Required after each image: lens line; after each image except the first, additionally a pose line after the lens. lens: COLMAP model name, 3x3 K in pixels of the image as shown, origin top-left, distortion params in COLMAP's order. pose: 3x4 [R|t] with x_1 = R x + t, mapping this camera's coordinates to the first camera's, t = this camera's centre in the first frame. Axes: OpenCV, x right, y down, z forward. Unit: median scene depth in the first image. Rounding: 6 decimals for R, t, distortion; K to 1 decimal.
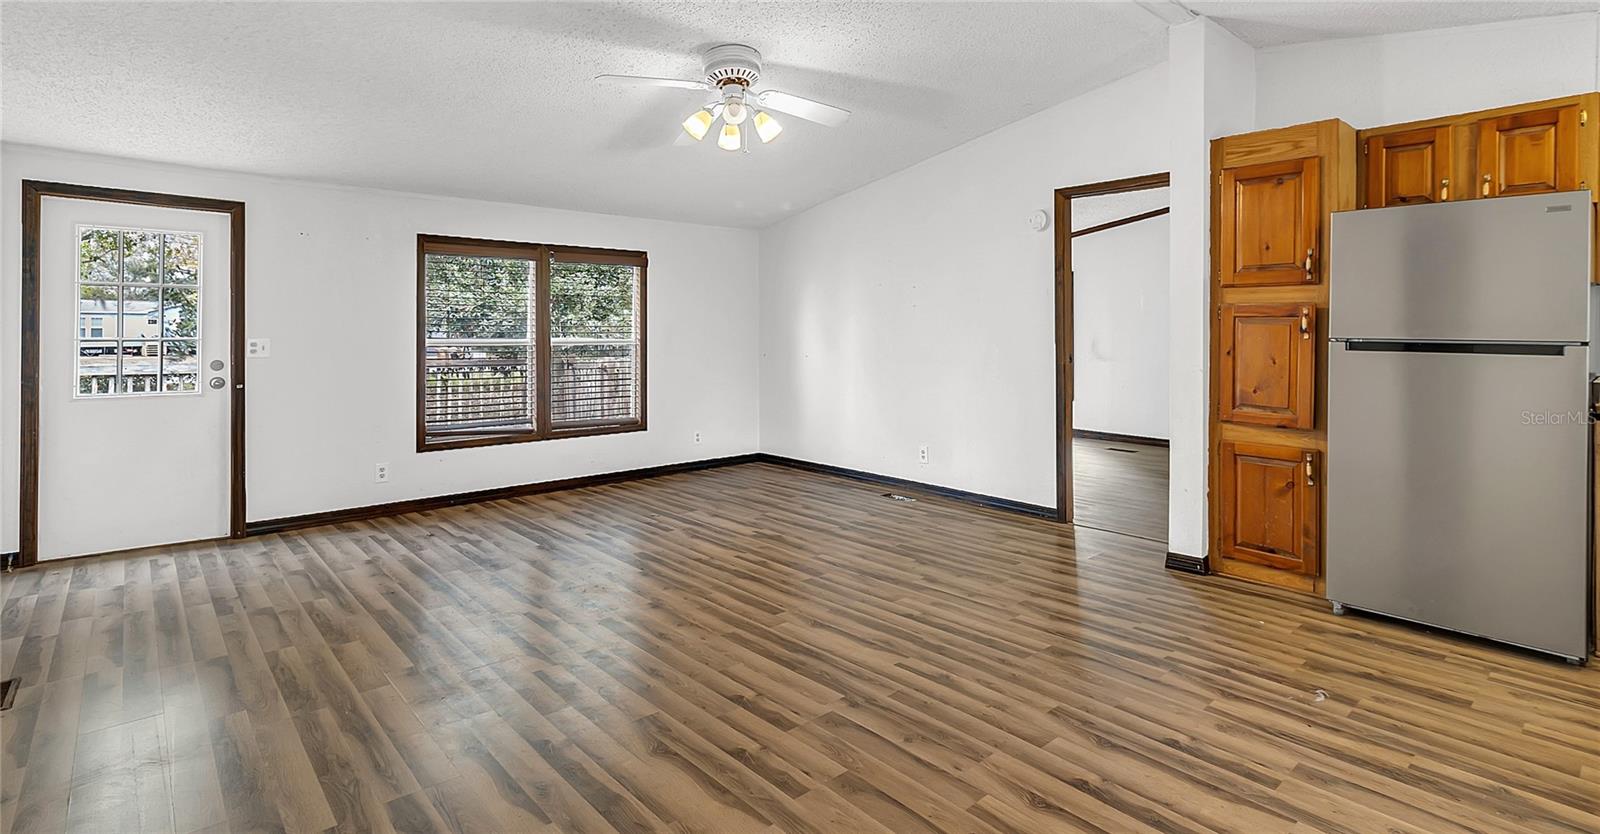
lens RADIAL K [[766.9, 0, 810.4], [0, 766.9, 331.9], [0, 0, 1]] dist [0.001843, -0.000082]
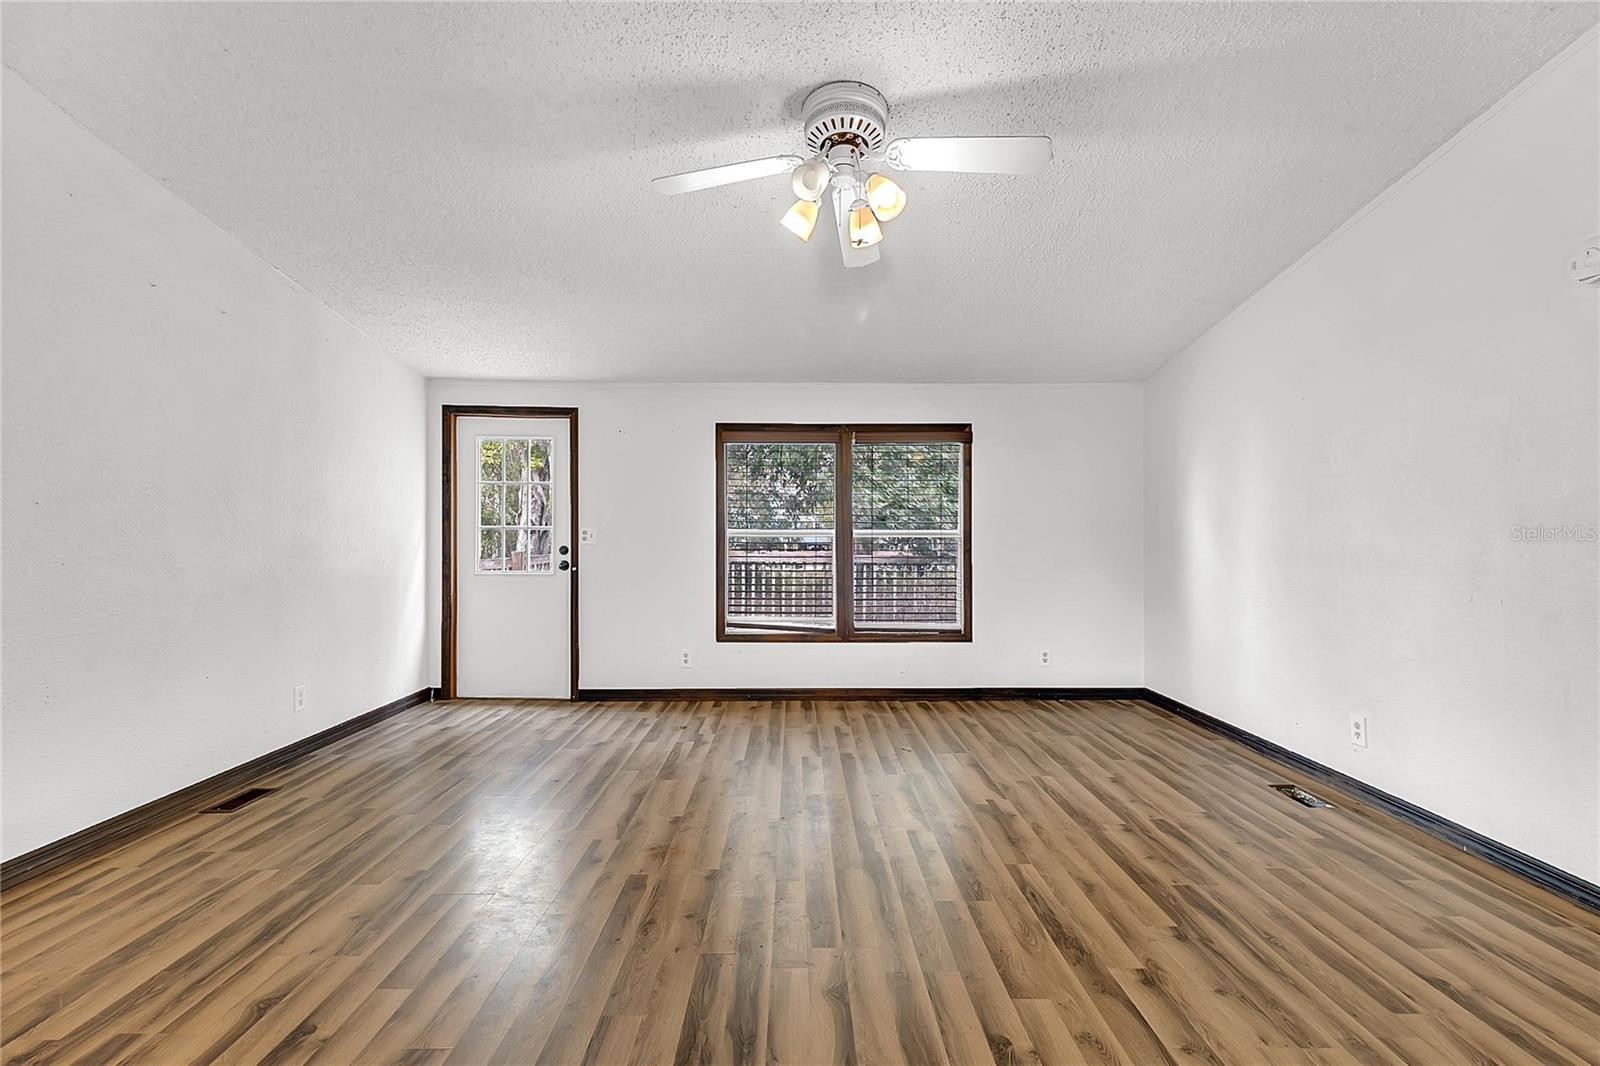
lens RADIAL K [[763.1, 0, 800.1], [0, 763.1, 544.1], [0, 0, 1]] dist [0.001379, 0.000674]
pose [[0.750758, 0.011292, -0.660480, 0.318545], [-0.002419, 0.999894, 0.014345, 0.020498], [0.660572, -0.009172, 0.750706, 0.455515]]
